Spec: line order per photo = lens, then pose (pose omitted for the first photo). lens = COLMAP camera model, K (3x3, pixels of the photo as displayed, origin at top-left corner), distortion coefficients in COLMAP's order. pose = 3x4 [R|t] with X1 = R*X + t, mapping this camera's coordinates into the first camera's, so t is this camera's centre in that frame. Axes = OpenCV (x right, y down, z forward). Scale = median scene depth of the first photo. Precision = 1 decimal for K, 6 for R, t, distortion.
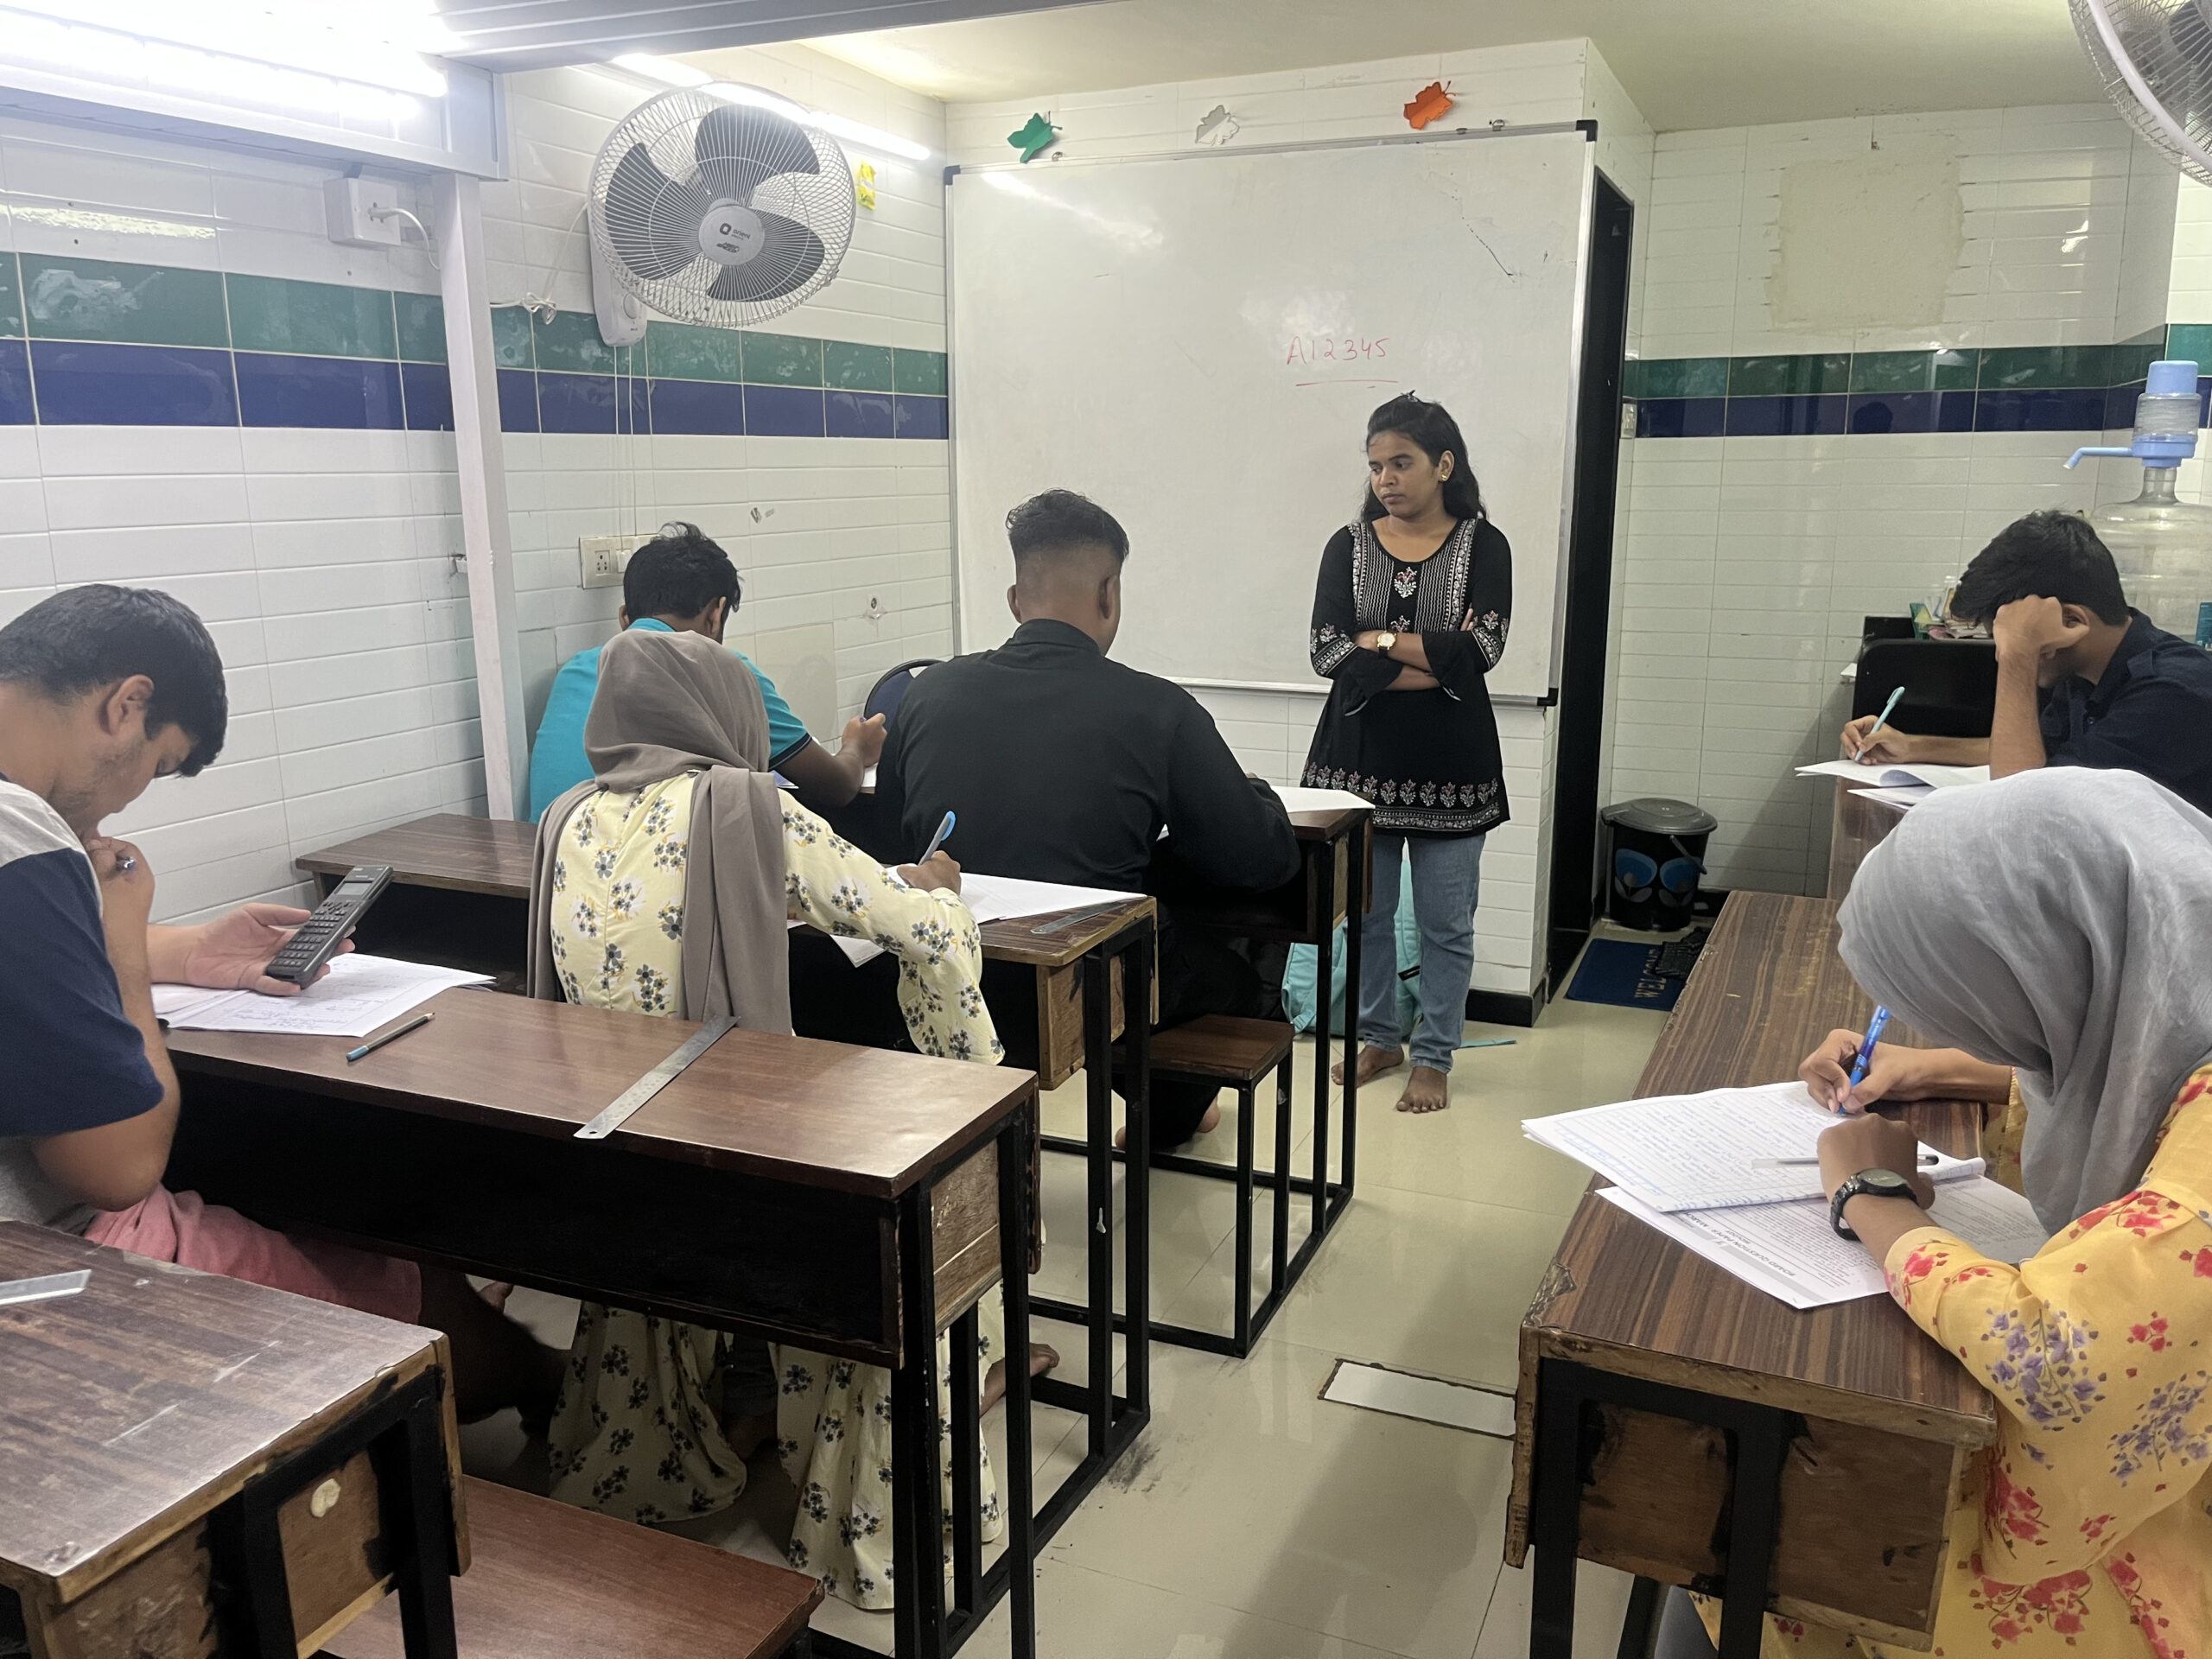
lens RADIAL K [[1682.4, 0, 1109.7], [0, 1682.4, 836.1], [0, 0, 1]] dist [0.053977, -0.101644]
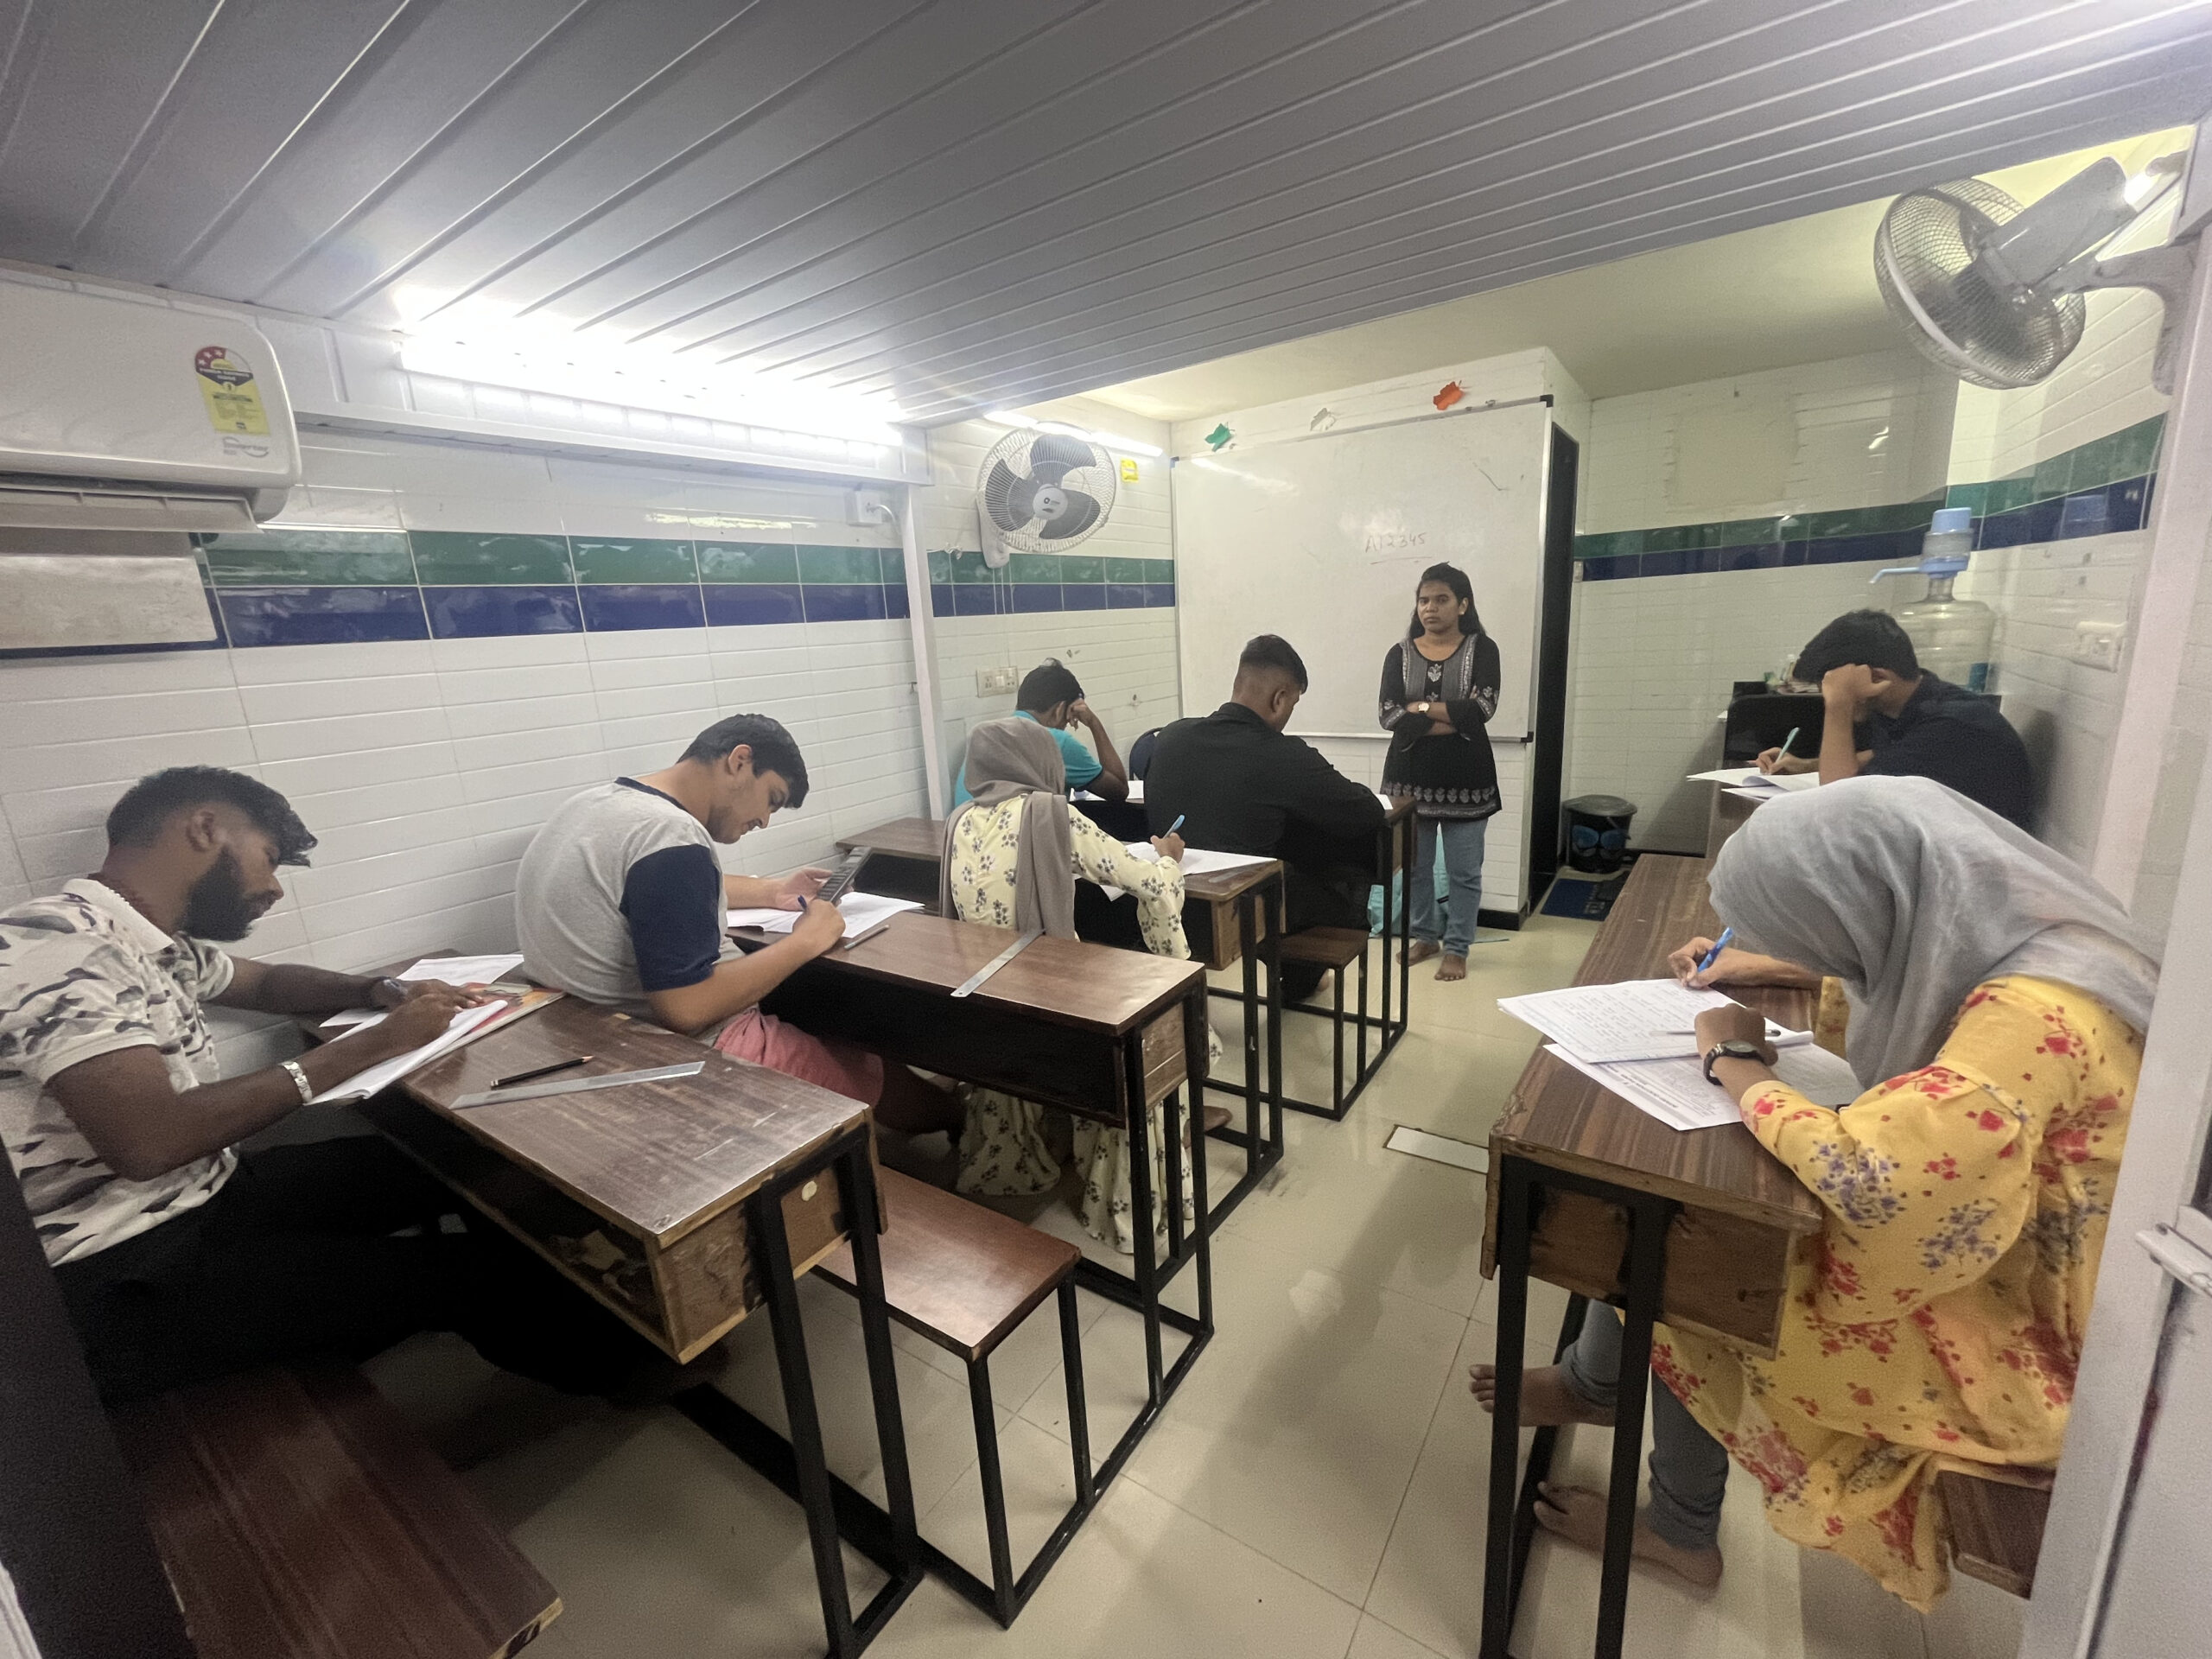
lens RADIAL K [[903.5, 0, 1094.7], [0, 903.5, 834.6], [0, 0, 1]] dist [-0.013192, 0.000326]
pose [[0.979601, -0.011955, -0.200597, 0.025592], [0.015067, 0.999789, 0.013997, -0.006494], [0.200387, -0.016734, 0.979574, 0.045799]]
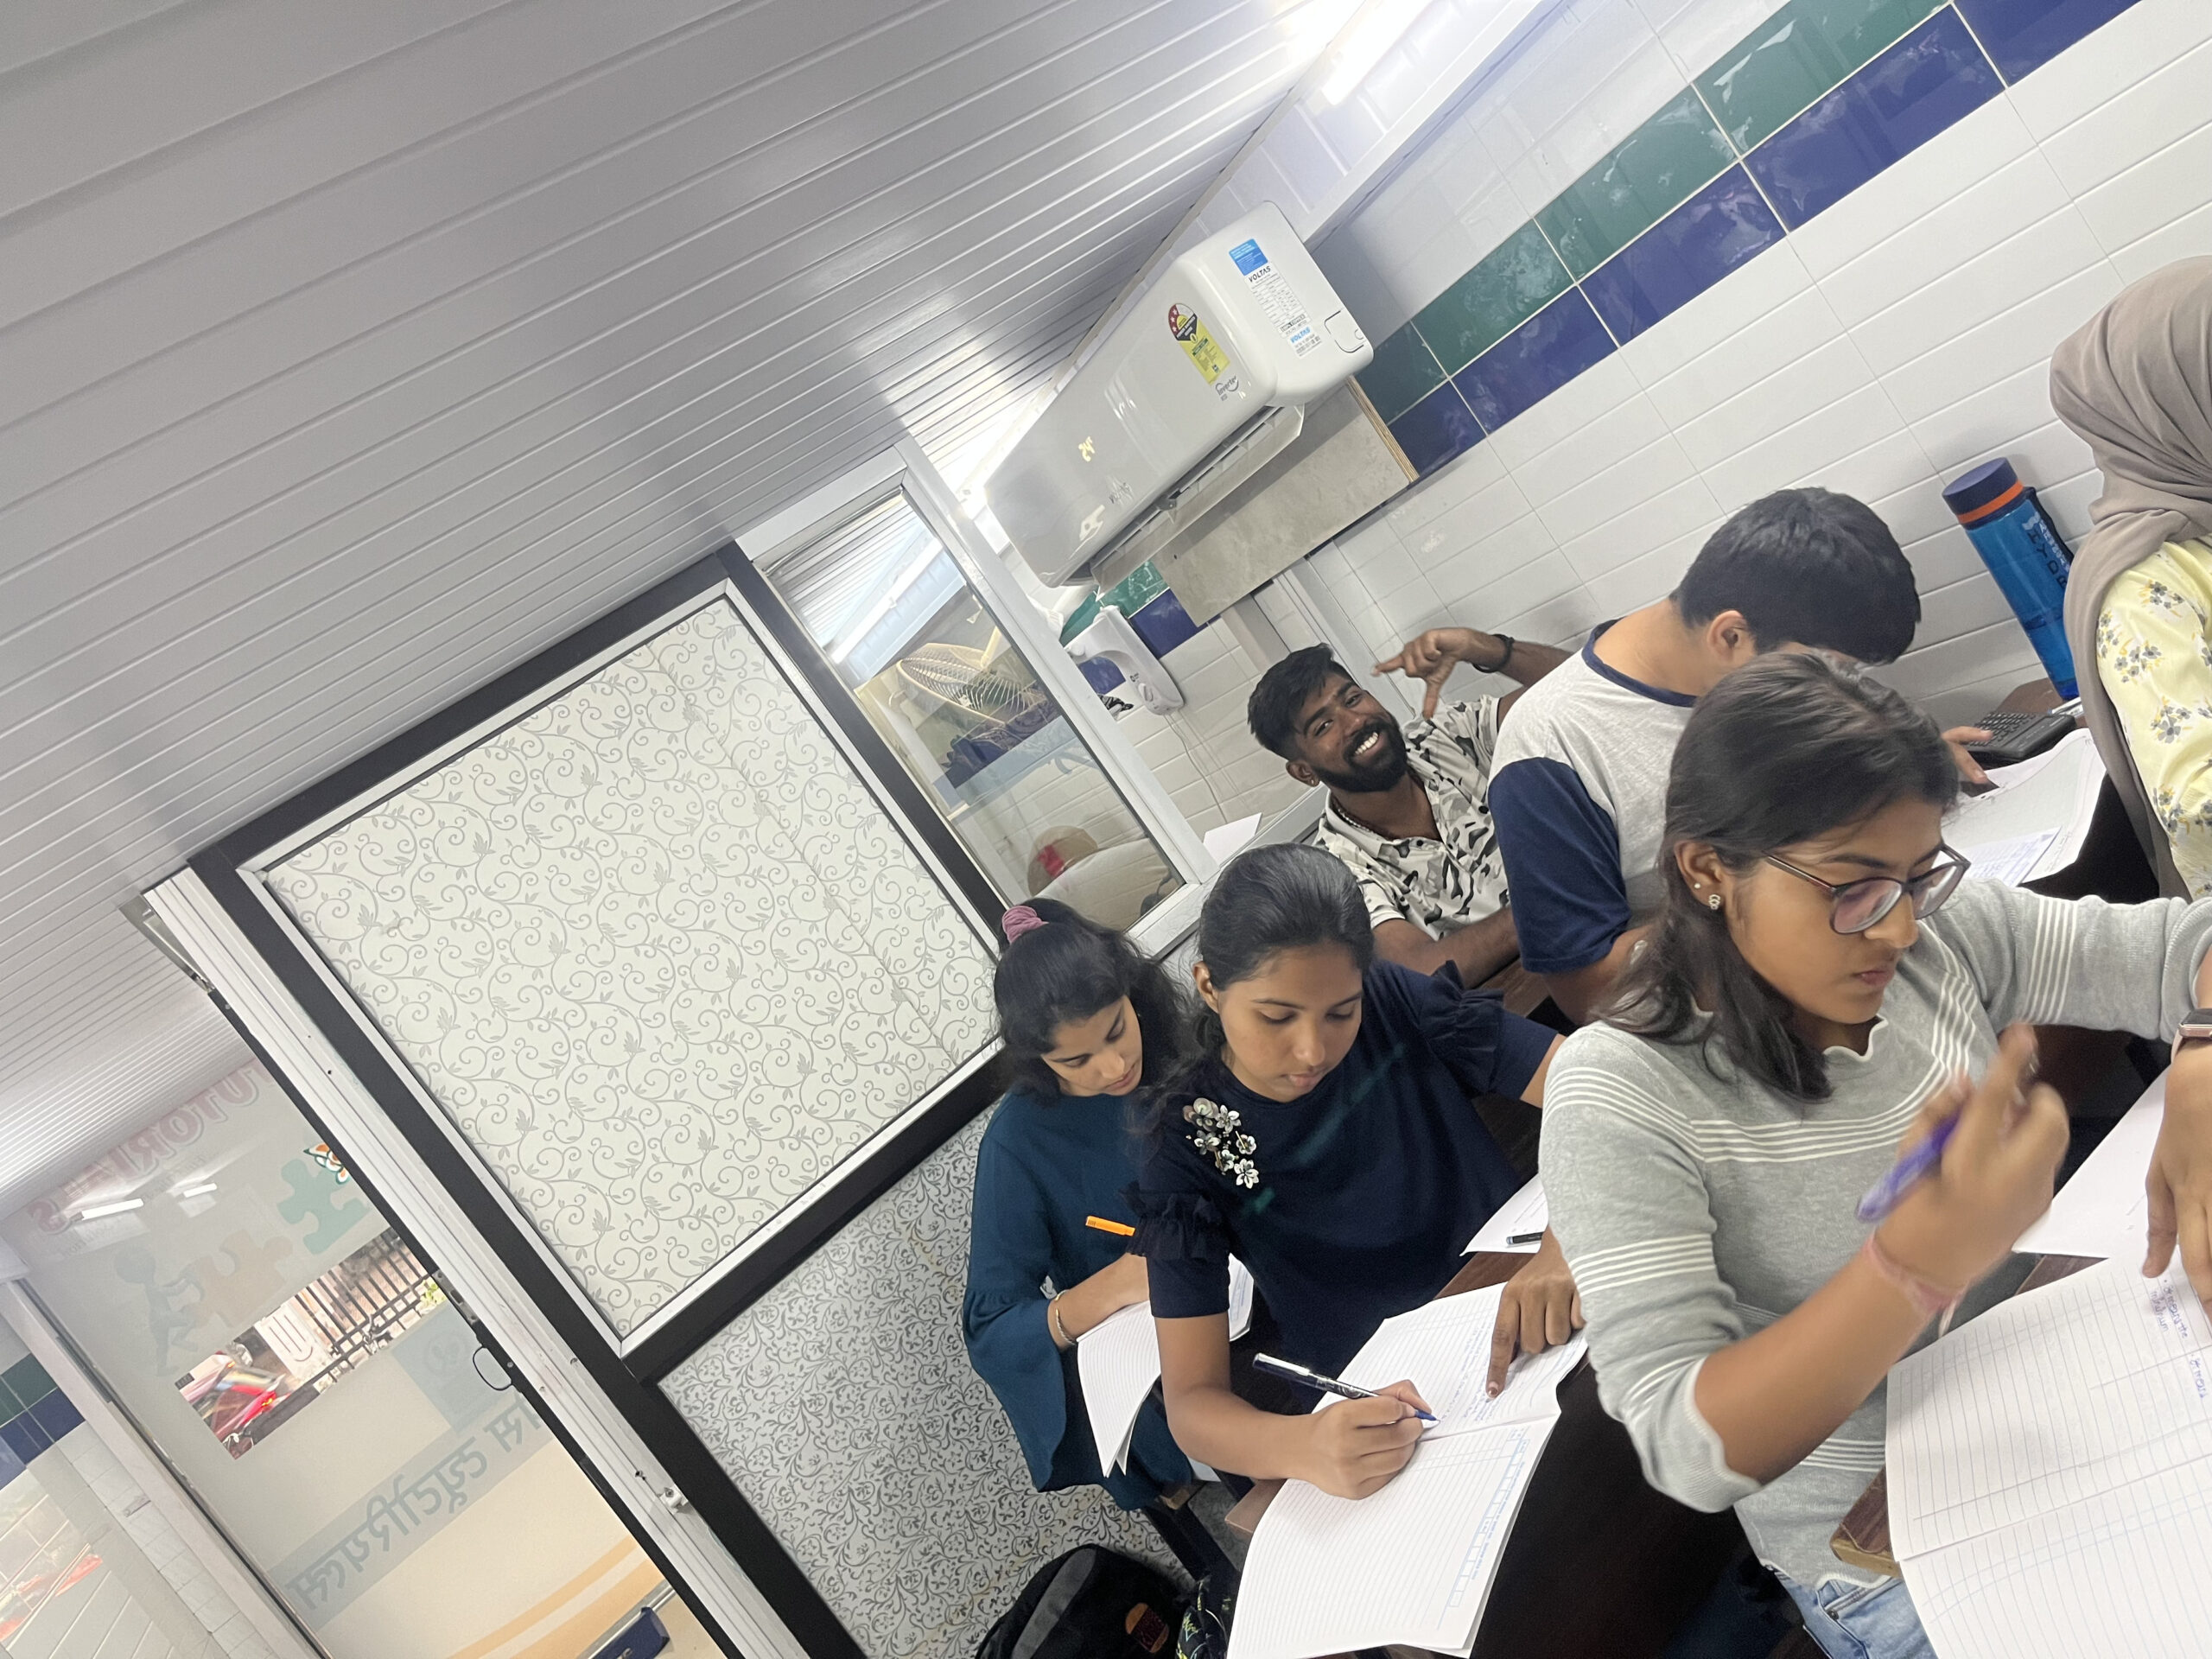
lens RADIAL K [[1682.4, 0, 1109.7], [0, 1682.4, 836.1], [0, 0, 1]] dist [0.053977, -0.101644]
pose [[-0.507066, 0.444136, -0.738665, 0.348238], [0.430371, 0.872997, 0.229472, -0.311161], [0.746769, -0.201543, -0.633811, 1.157221]]
